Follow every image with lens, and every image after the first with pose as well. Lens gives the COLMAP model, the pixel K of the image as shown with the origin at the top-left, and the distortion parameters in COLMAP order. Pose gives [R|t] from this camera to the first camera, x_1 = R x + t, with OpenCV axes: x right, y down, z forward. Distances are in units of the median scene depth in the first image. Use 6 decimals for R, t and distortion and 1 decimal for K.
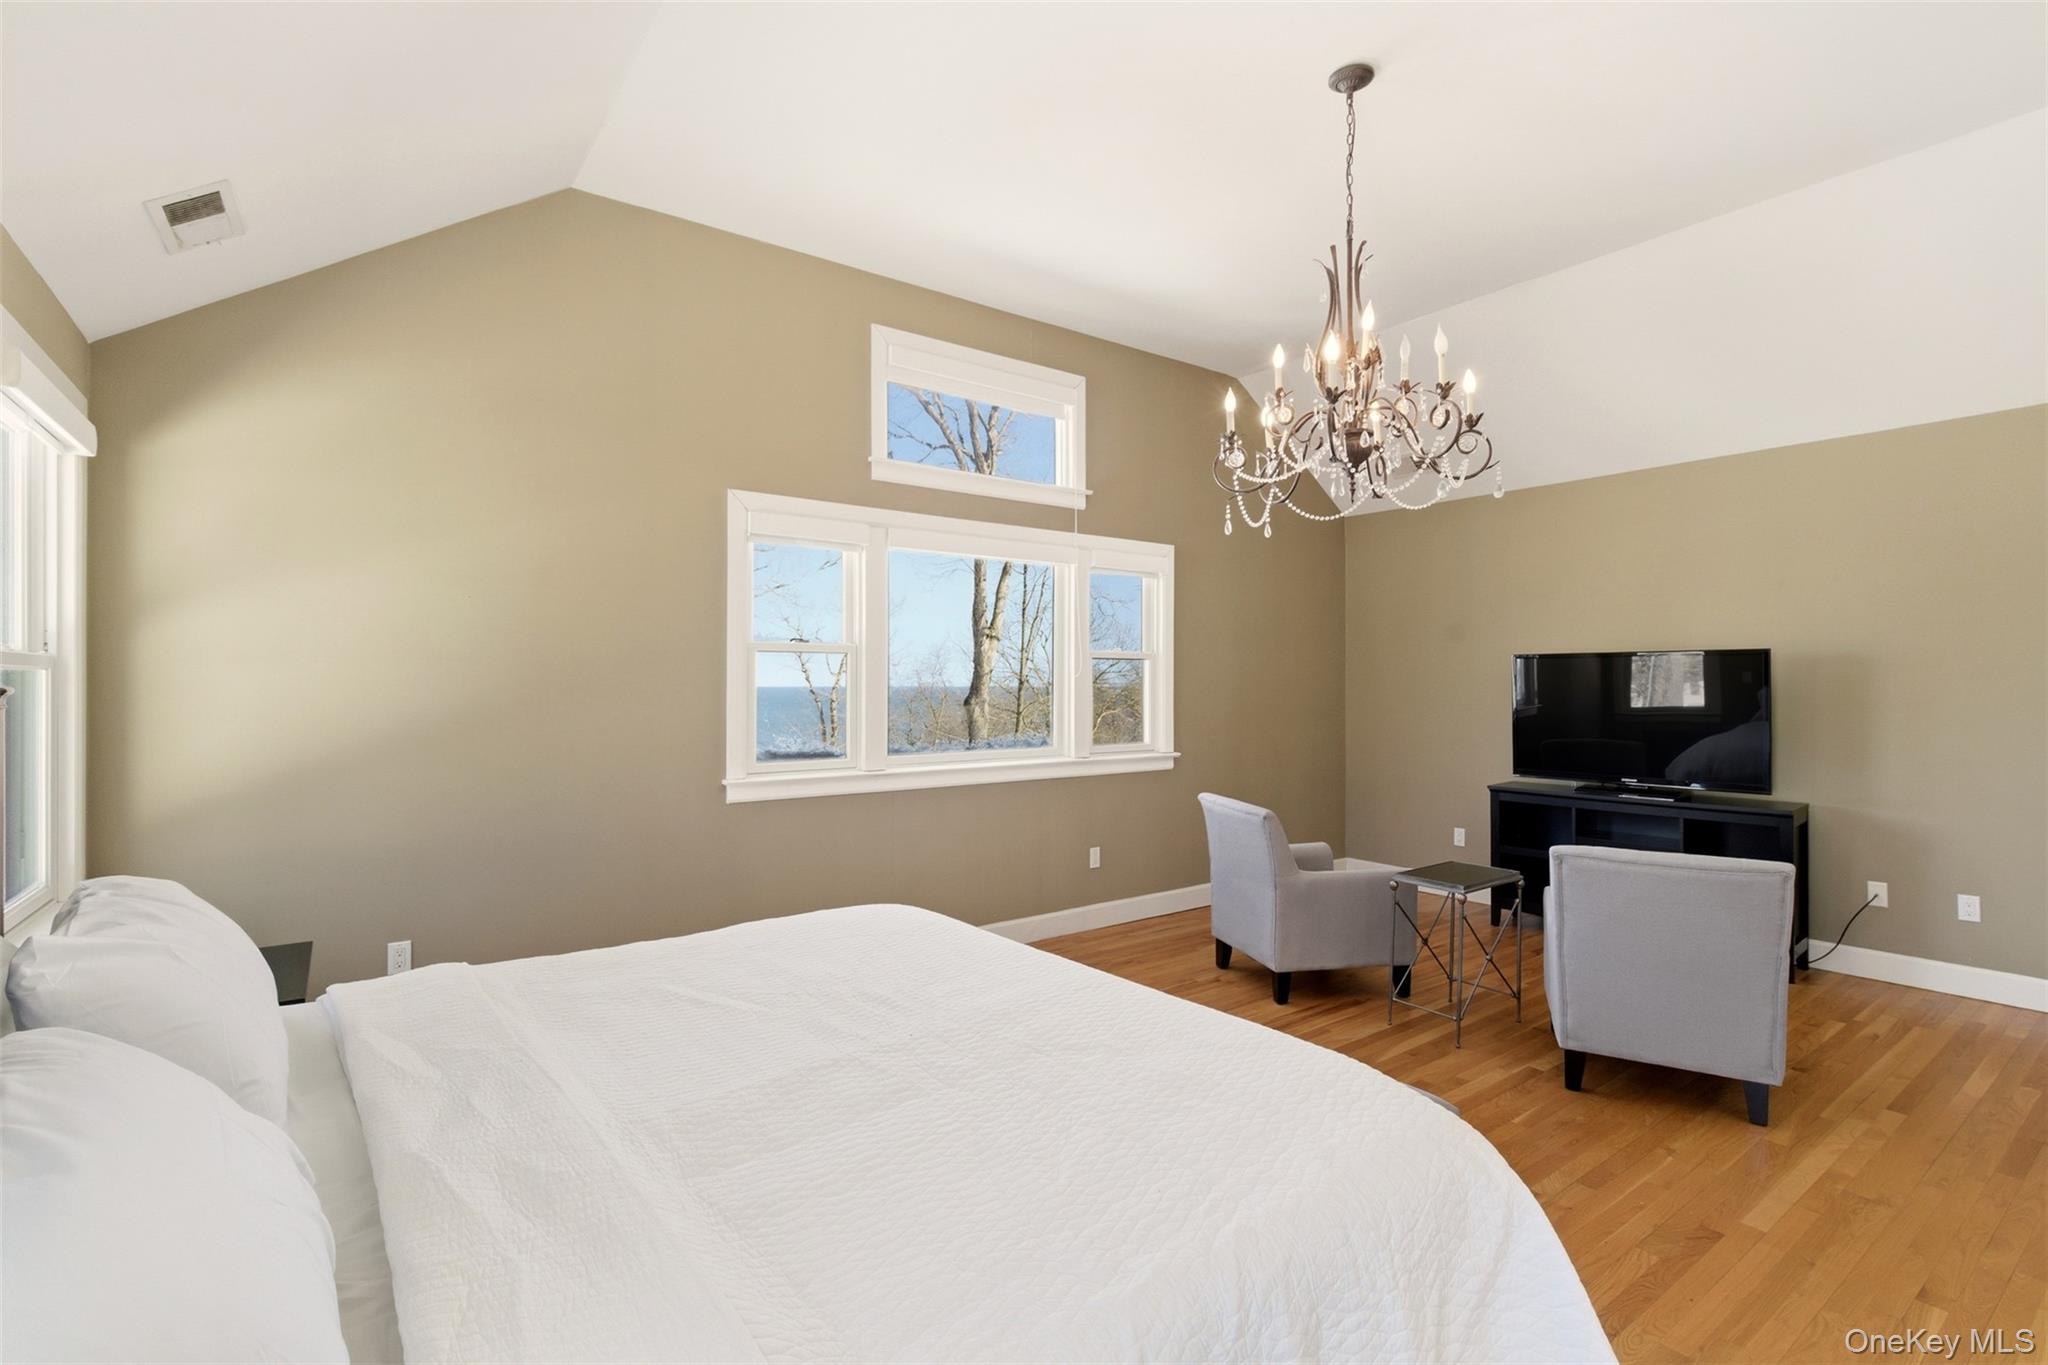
lens RADIAL K [[925.6, 0, 1024.0], [0, 925.6, 682.5], [0, 0, 1]] dist [-0.000395, -0.000562]
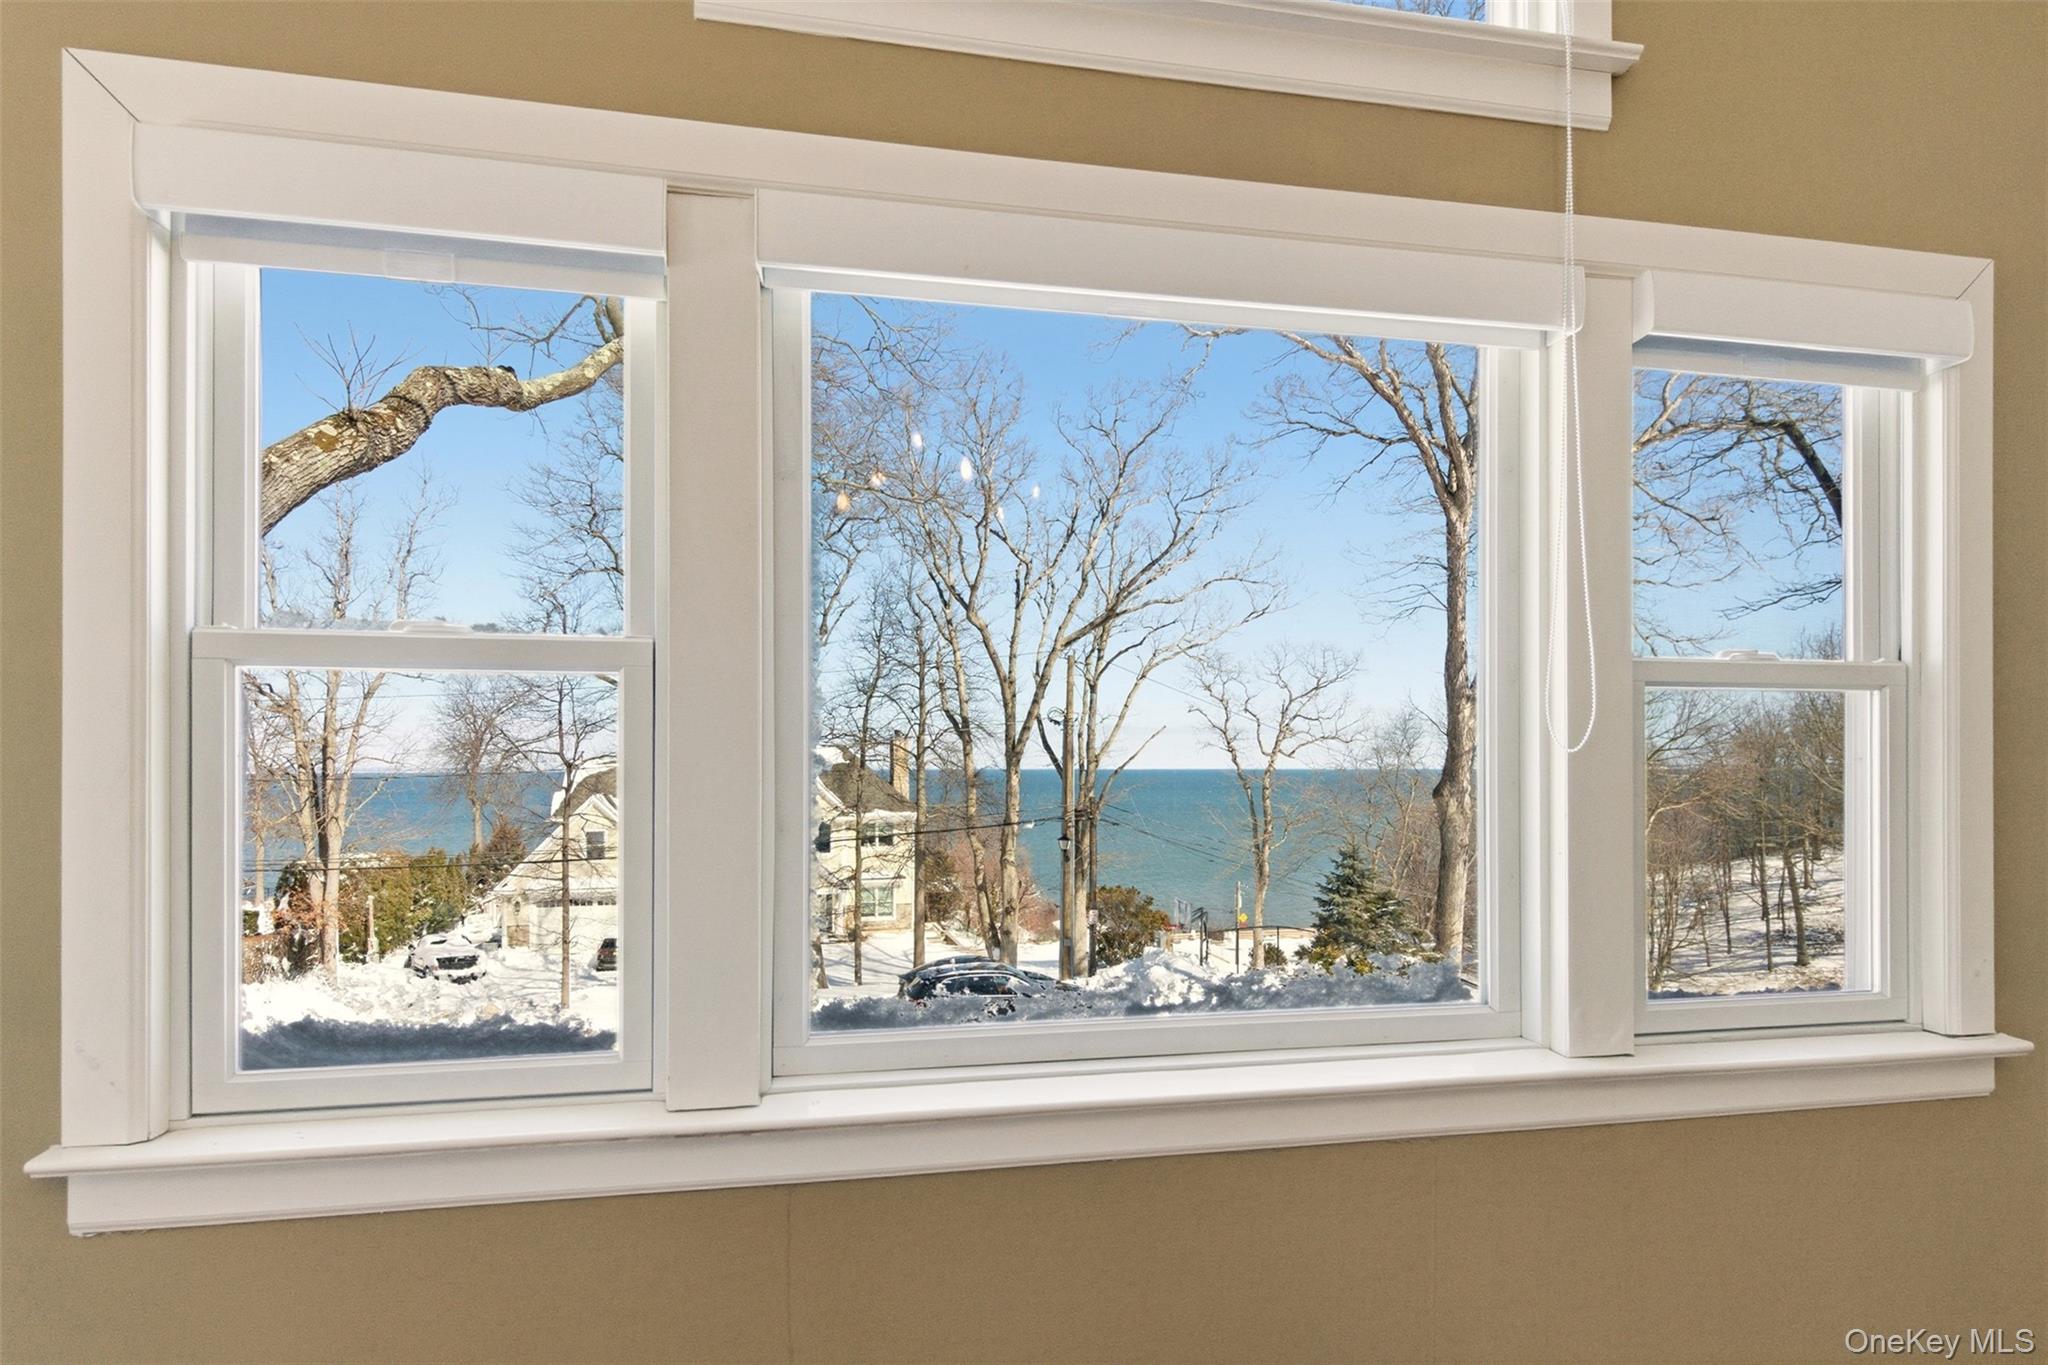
lens RADIAL K [[1066.0, 0, 1020.0], [0, 1066.0, 755.9], [0, 0, 1]] dist [0.000169, -0.000047]
pose [[0.898770, -0.003844, -0.438404, 0.009287], [0.000558, 0.999971, -0.007624, -0.000632], [0.438420, 0.006607, 0.898746, 0.127808]]
